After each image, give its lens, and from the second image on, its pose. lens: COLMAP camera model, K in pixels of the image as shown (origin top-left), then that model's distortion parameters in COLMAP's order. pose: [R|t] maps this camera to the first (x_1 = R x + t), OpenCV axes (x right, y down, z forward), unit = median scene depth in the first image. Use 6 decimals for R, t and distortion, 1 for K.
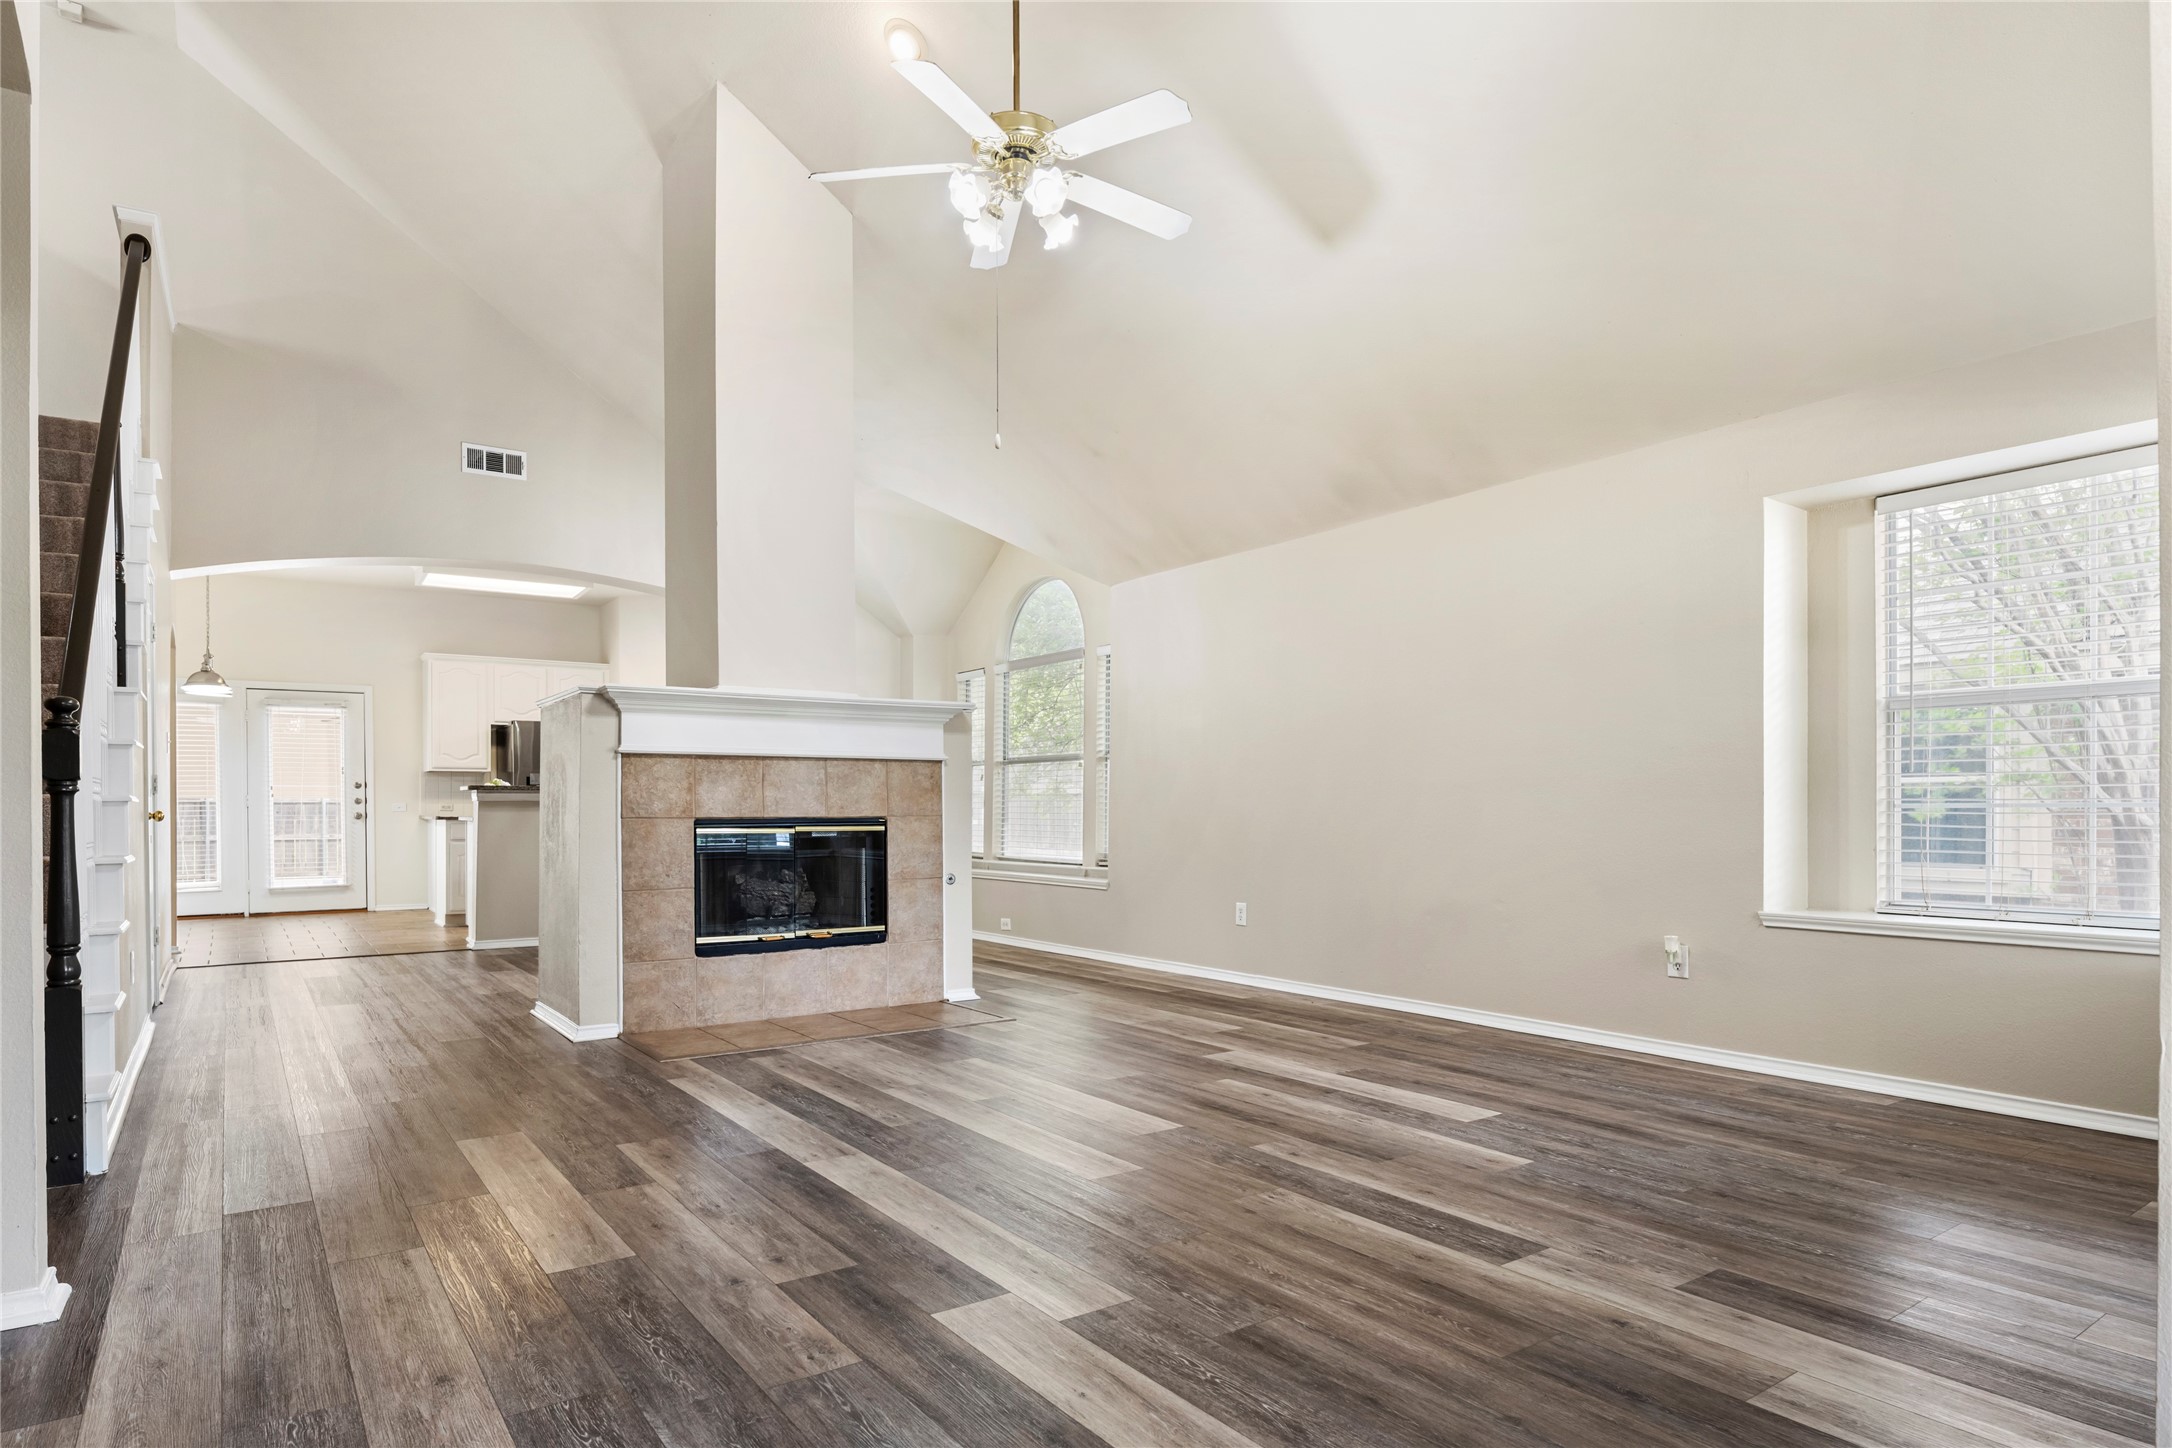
lens RADIAL K [[1204.0, 0, 1085.3], [0, 1204.0, 808.3], [0, 0, 1]] dist [-0.002736, -0.000558]
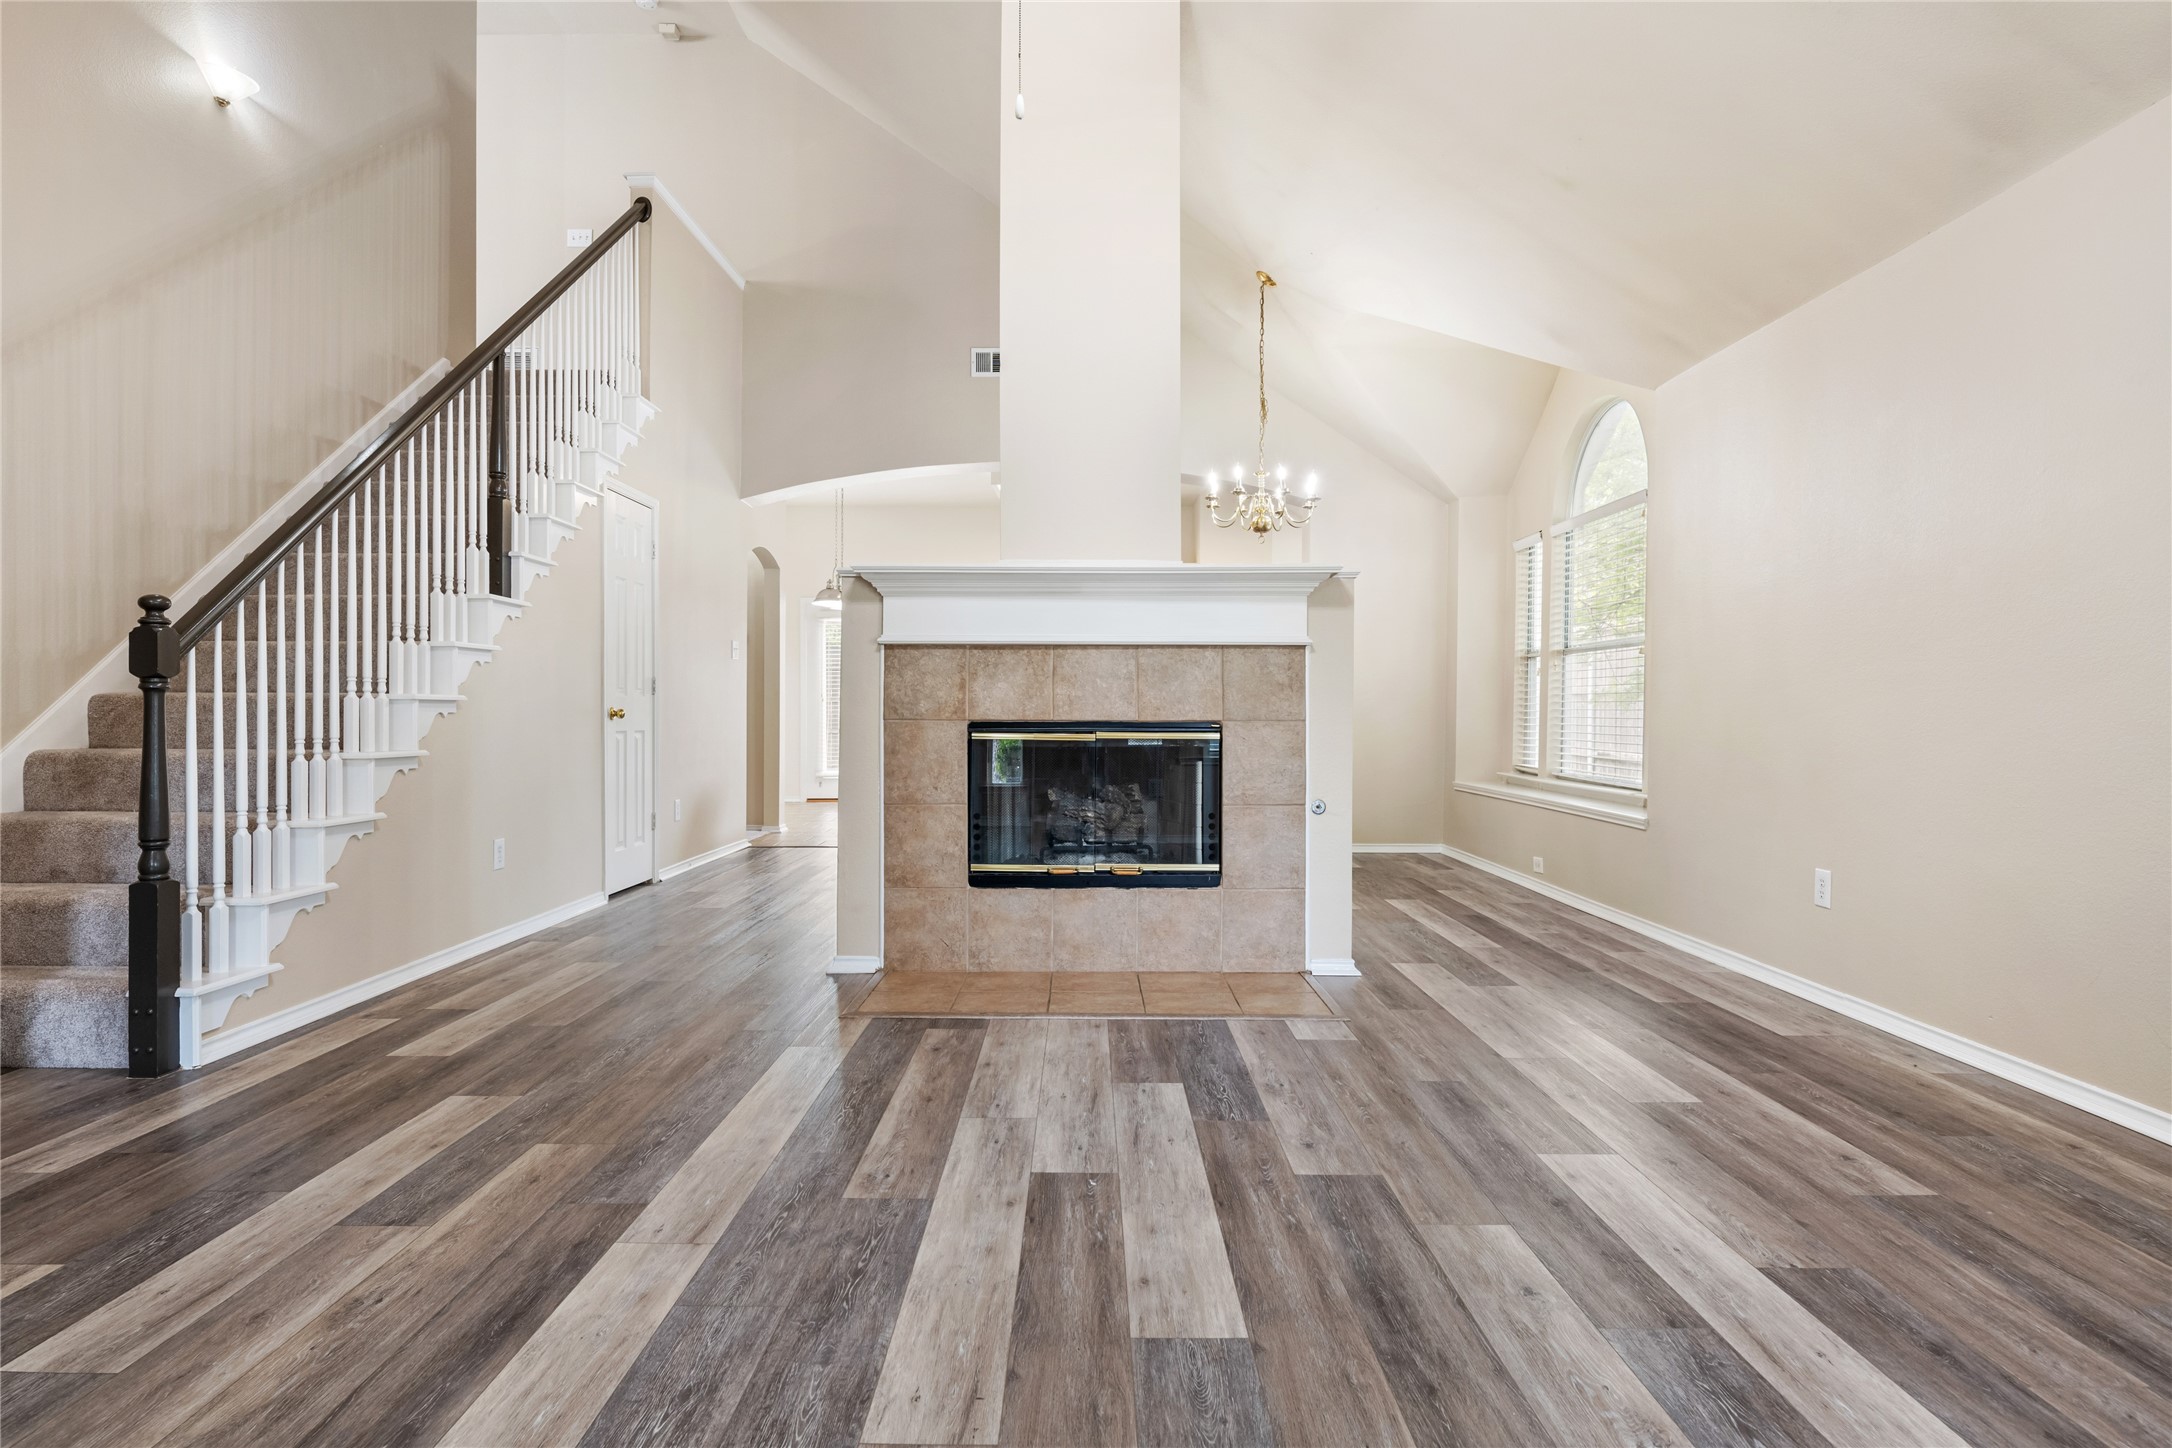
lens RADIAL K [[1177.7, 0, 1082.0], [0, 1177.7, 717.3], [0, 0, 1]] dist [-0.004675, -0.001522]
pose [[0.813179, 0.008356, -0.581954, 0.207596], [-0.005048, 0.999961, 0.007305, -0.000349], [0.581992, -0.003003, 0.813189, 0.371691]]
